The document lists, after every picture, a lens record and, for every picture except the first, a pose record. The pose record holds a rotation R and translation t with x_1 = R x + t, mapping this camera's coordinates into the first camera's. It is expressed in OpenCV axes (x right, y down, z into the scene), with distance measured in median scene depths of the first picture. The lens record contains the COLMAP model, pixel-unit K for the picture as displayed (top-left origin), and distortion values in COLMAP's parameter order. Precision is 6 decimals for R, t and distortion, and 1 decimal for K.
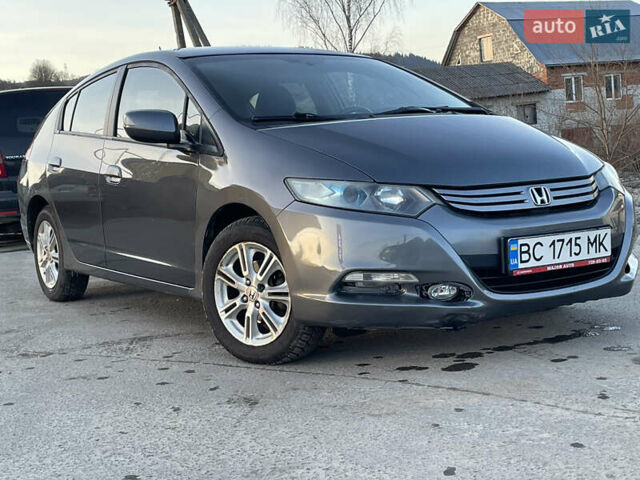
lens RADIAL K [[991.2, 0, 318.6], [0, 991.2, 252.1], [0, 0, 1]] dist [0.094299, 0.000000]
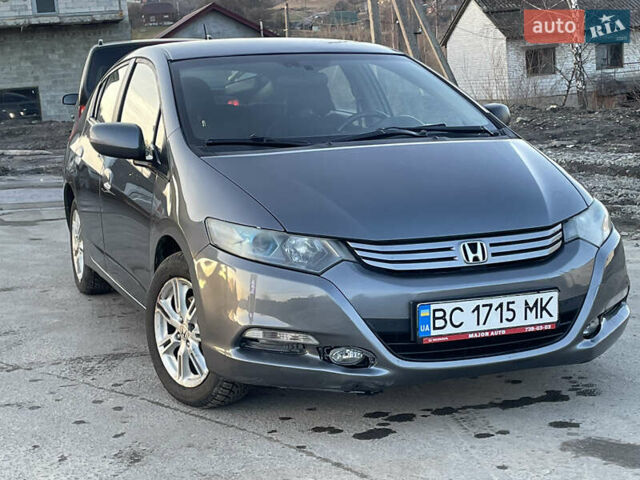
lens RADIAL K [[1126.0, 0, 310.5], [0, 1126.0, 243.5], [0, 0, 1]] dist [0.096589, 0.000000]
pose [[0.976629, 0.052239, -0.208487, 0.291294], [-0.041166, 0.997519, 0.057108, -0.117072], [0.210953, -0.047191, 0.976356, -0.026783]]
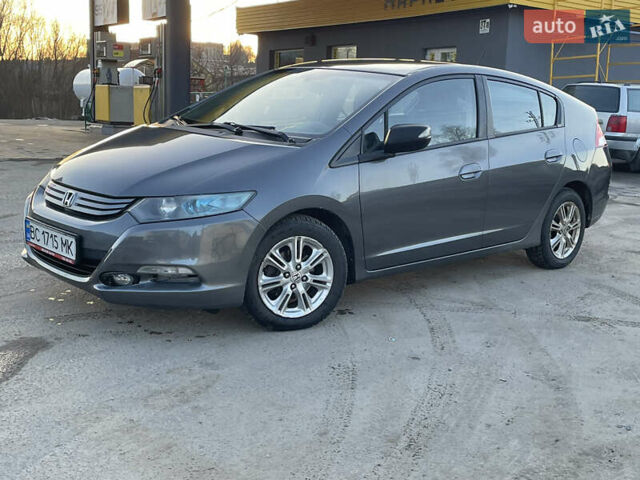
lens RADIAL K [[797.0, 0, 334.1], [0, 797.0, 241.8], [0, 0, 1]] dist [0.069580, 0.000000]
pose [[0.199192, 0.259087, -0.945091, 1.314559], [-0.167401, 0.959238, 0.227683, -0.303668], [0.965557, 0.112856, 0.234444, 1.099957]]
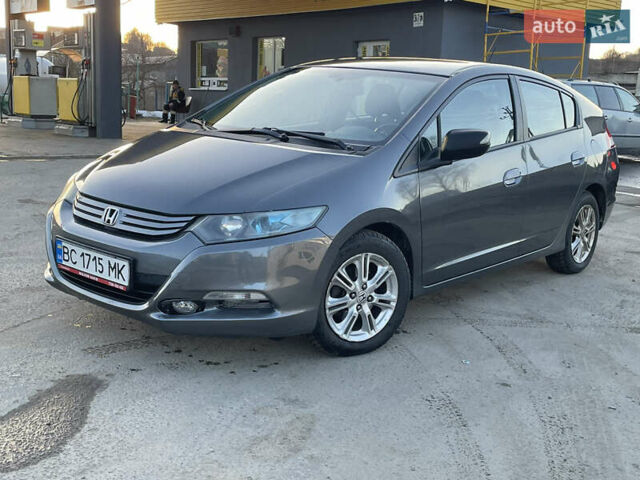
lens RADIAL K [[797.0, 0, 319.2], [0, 797.0, 234.6], [0, 0, 1]] dist [0.069580, 0.000000]
pose [[0.299278, 0.258113, -0.918591, 1.173003], [-0.174620, 0.961274, 0.213215, -0.280913], [0.938051, 0.096593, 0.332760, 0.921732]]
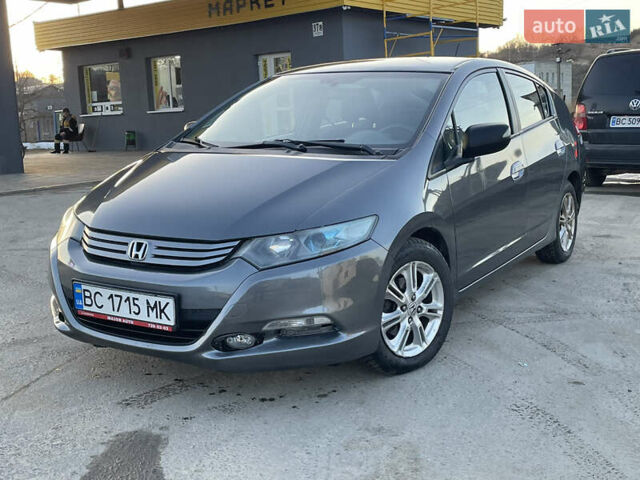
lens RADIAL K [[797.0, 0, 324.7], [0, 797.0, 230.4], [0, 0, 1]] dist [0.069580, 0.000000]
pose [[0.449615, 0.199927, -0.870561, 1.046535], [-0.103423, 0.979726, 0.171583, -0.243607], [0.887215, 0.012889, 0.461176, 0.787478]]
